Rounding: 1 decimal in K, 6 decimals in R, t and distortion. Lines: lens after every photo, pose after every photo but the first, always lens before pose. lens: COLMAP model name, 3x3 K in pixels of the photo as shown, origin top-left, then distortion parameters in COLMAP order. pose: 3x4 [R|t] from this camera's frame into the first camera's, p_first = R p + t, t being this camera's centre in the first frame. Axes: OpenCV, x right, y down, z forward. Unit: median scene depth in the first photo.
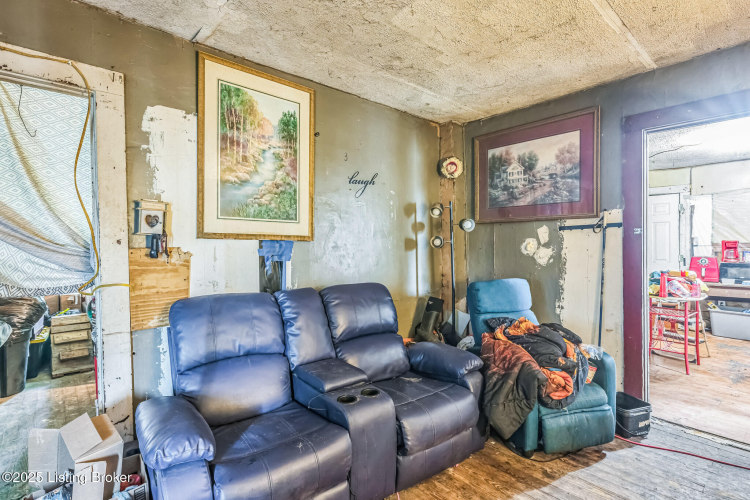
lens RADIAL K [[363.5, 0, 375.3], [0, 363.5, 248.8], [0, 0, 1]] dist [-0.001746, -0.000380]
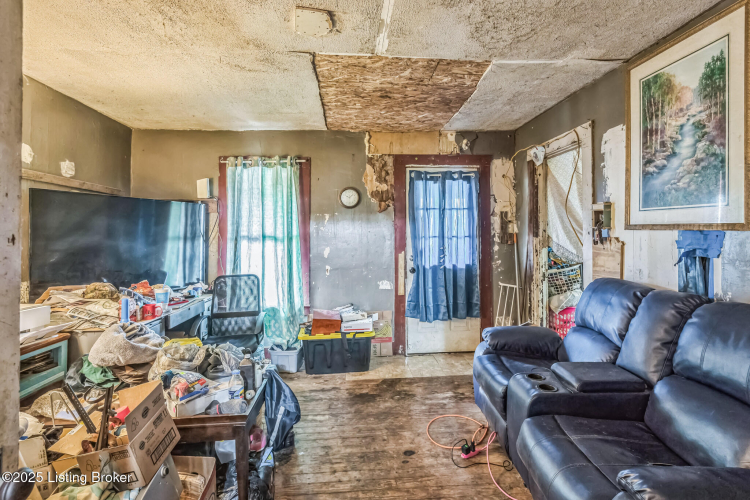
lens RADIAL K [[364.7, 0, 374.0], [0, 364.7, 236.5], [0, 0, 1]] dist [-0.000800, -0.000132]
pose [[-0.615105, 0.015652, -0.788289, 0.840649], [0.002162, 0.999833, 0.018165, -0.027348], [0.788442, 0.009469, -0.615036, 0.981116]]
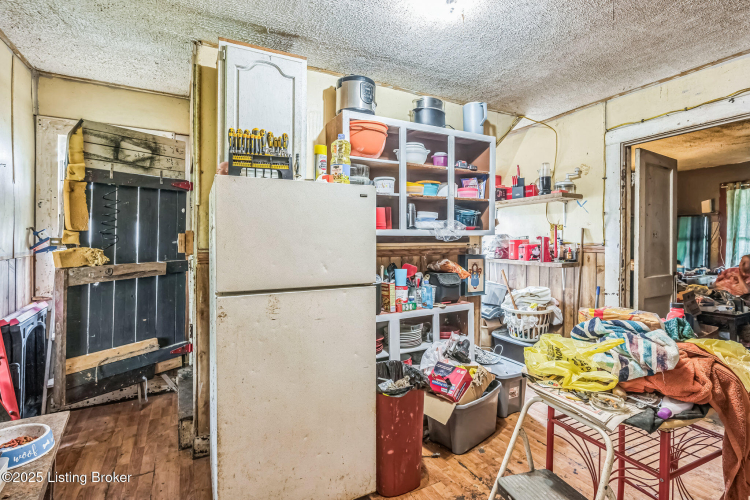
lens RADIAL K [[364.7, 0, 374.0], [0, 364.7, 236.5], [0, 0, 1]] dist [-0.000800, -0.000132]
pose [[-0.969947, 0.006922, 0.243219, 1.475974], [0.006785, 0.999976, -0.001400, -0.021182], [-0.243223, 0.000292, -0.969970, 2.087433]]
